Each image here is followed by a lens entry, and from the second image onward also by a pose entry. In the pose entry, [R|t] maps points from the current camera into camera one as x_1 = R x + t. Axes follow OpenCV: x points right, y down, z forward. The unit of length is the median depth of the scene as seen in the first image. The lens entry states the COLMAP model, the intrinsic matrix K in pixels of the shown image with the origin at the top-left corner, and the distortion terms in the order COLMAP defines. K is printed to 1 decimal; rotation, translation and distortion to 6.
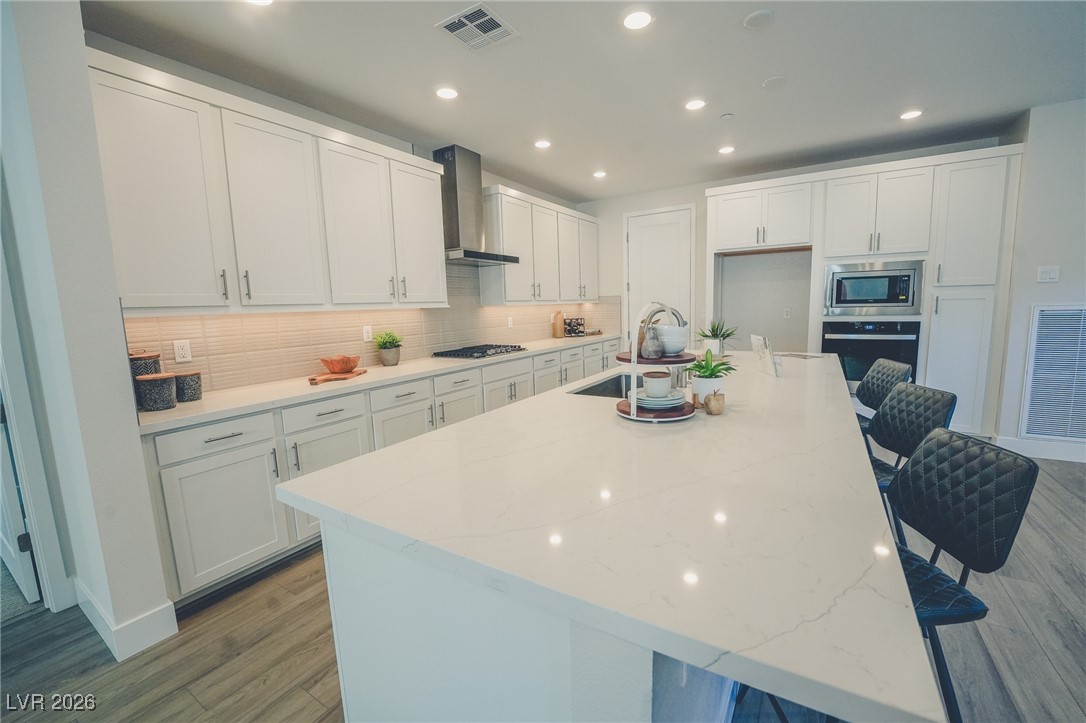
lens RADIAL K [[440.5, 0, 545.3], [0, 440.5, 362.9], [0, 0, 1]] dist [-0.027956, 0.003696]
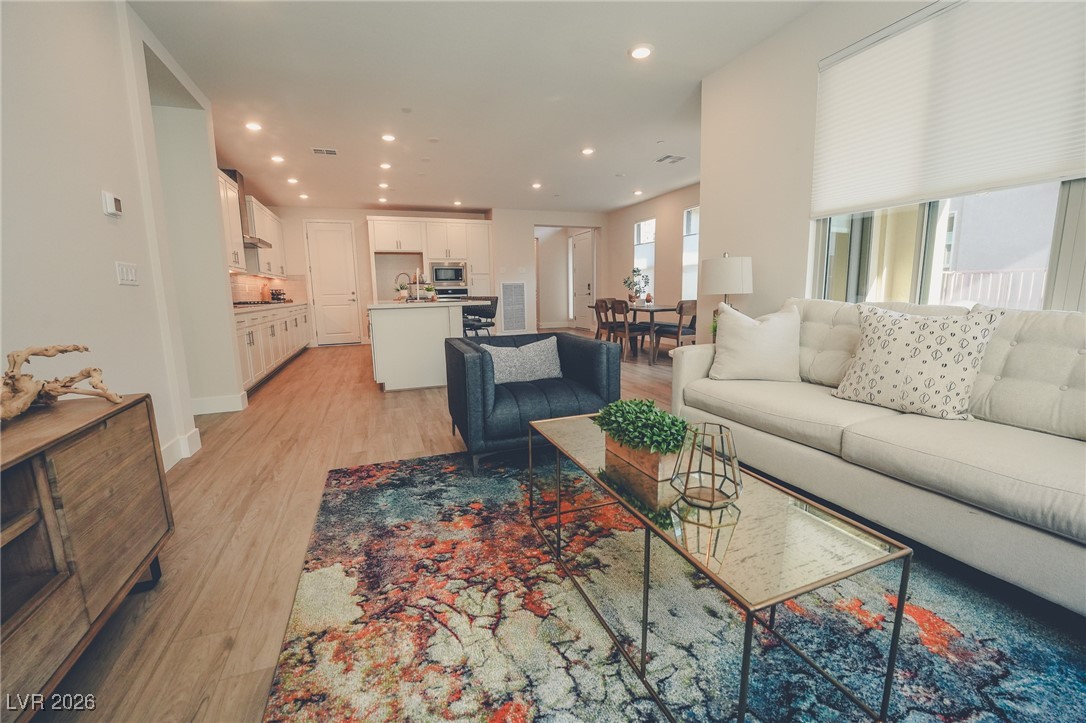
lens RADIAL K [[440.5, 0, 545.5], [0, 440.5, 357.8], [0, 0, 1]] dist [-0.027956, 0.003696]
pose [[0.599502, -0.098241, 0.794321, -0.755697], [0.107651, 0.993318, 0.041604, 0.207502], [-0.793101, 0.060568, 0.606072, -0.708701]]
